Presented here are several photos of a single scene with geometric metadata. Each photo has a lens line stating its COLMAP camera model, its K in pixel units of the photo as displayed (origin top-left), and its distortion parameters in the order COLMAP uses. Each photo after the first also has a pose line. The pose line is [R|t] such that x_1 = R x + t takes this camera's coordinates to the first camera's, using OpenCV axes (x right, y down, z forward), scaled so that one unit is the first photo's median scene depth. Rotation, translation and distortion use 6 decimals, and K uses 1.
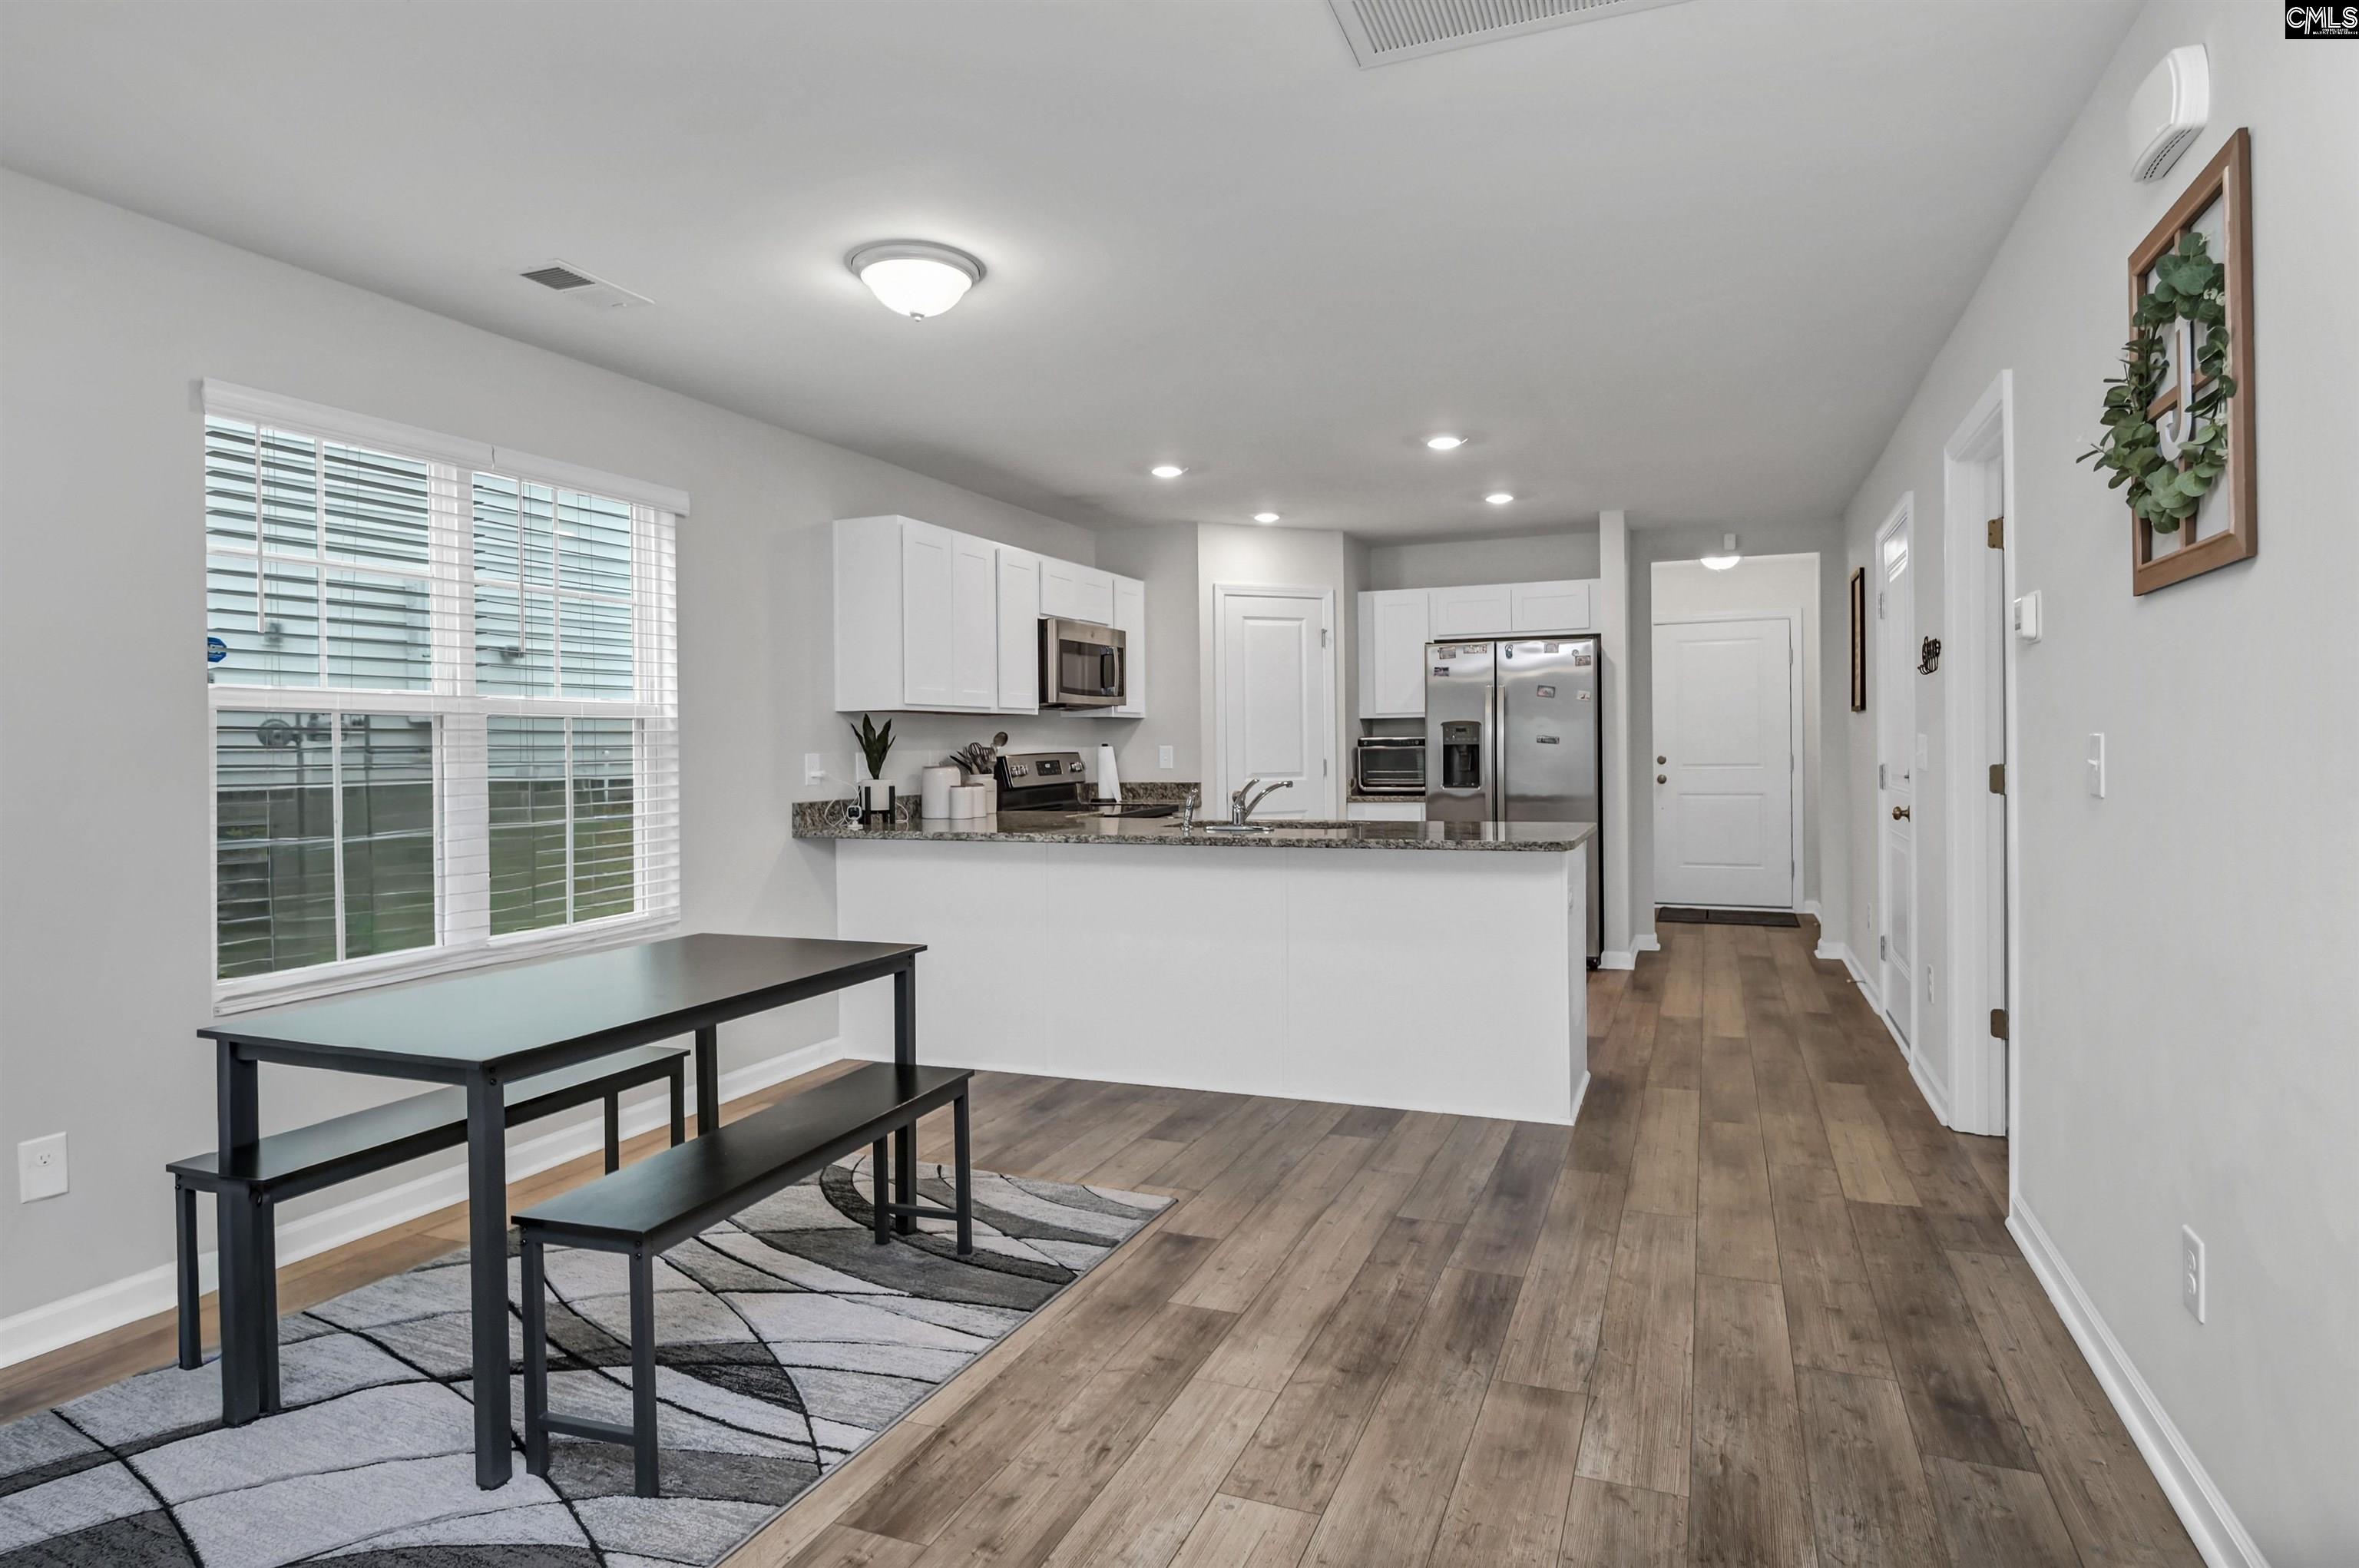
lens RADIAL K [[1242.4, 0, 1236.2], [0, 1242.4, 740.6], [0, 0, 1]] dist [0.004341, -0.005985]
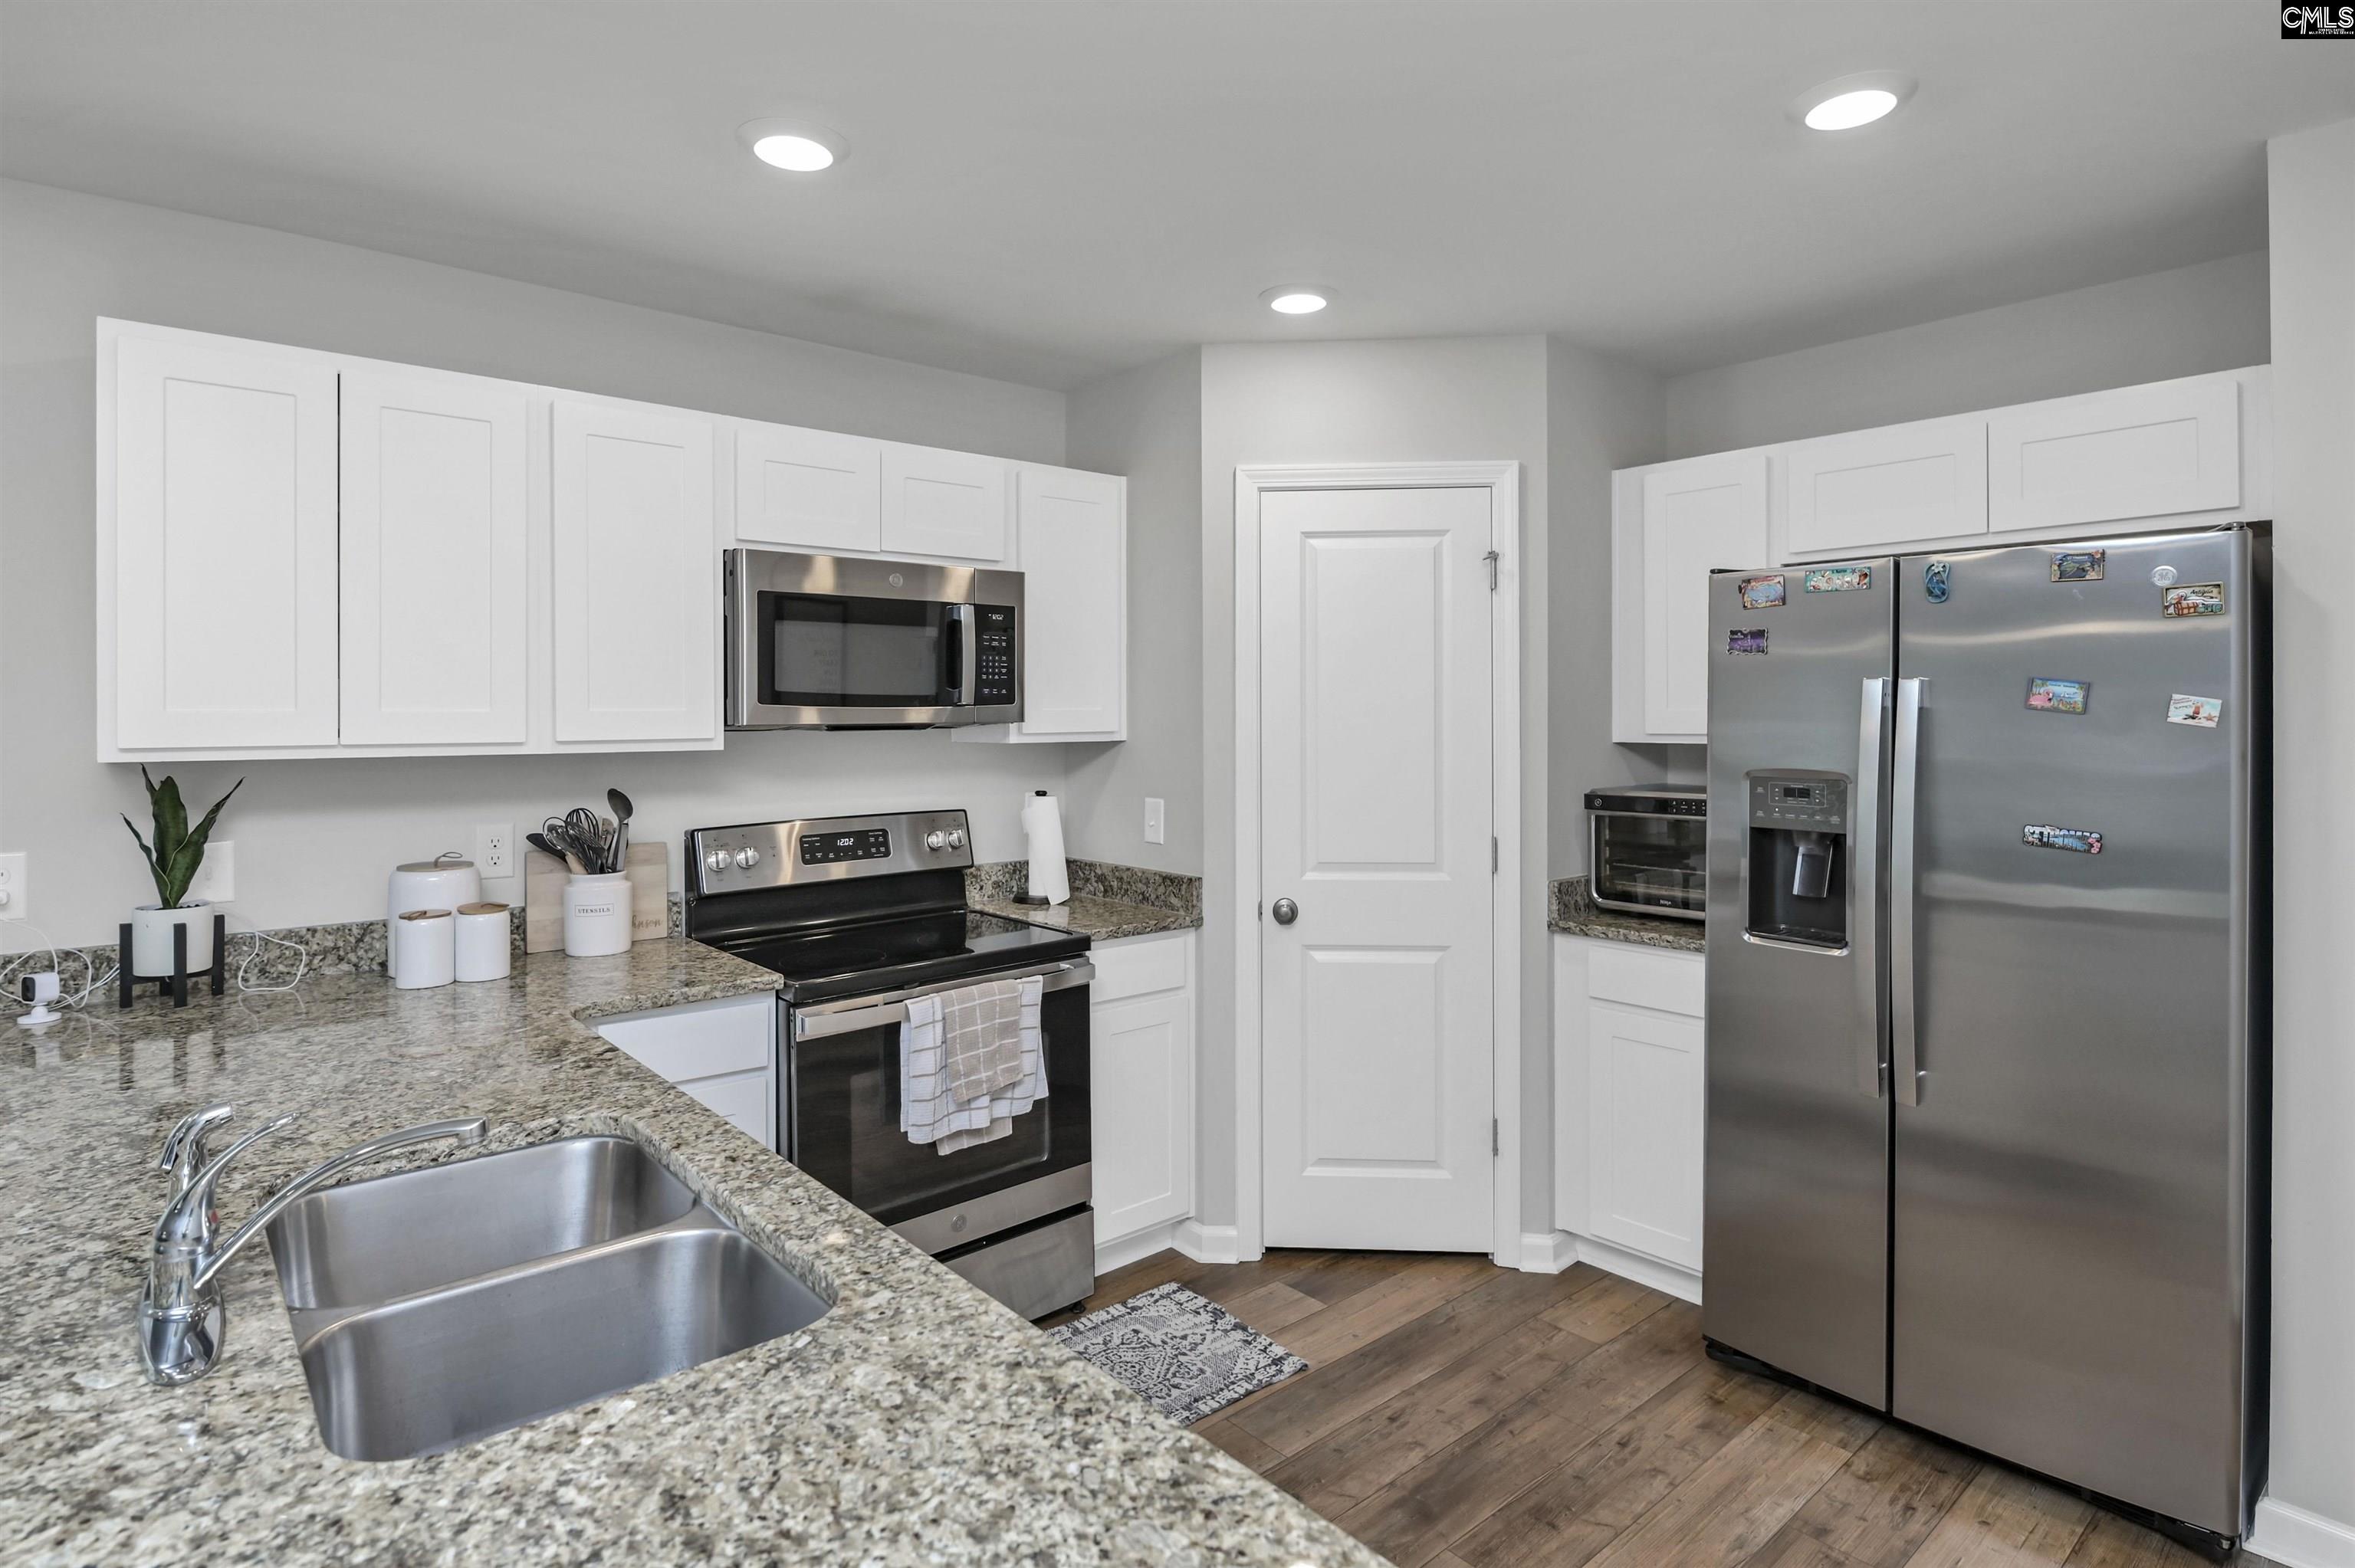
lens RADIAL K [[1240.1, 0, 1178.2], [0, 1240.1, 710.8], [0, 0, 1]] dist [0.004341, -0.005985]
pose [[0.875024, 0.008208, -0.484011, 0.216706], [-0.005629, 0.999961, 0.006781, -0.038398], [0.484048, -0.003209, 0.875036, 0.622646]]
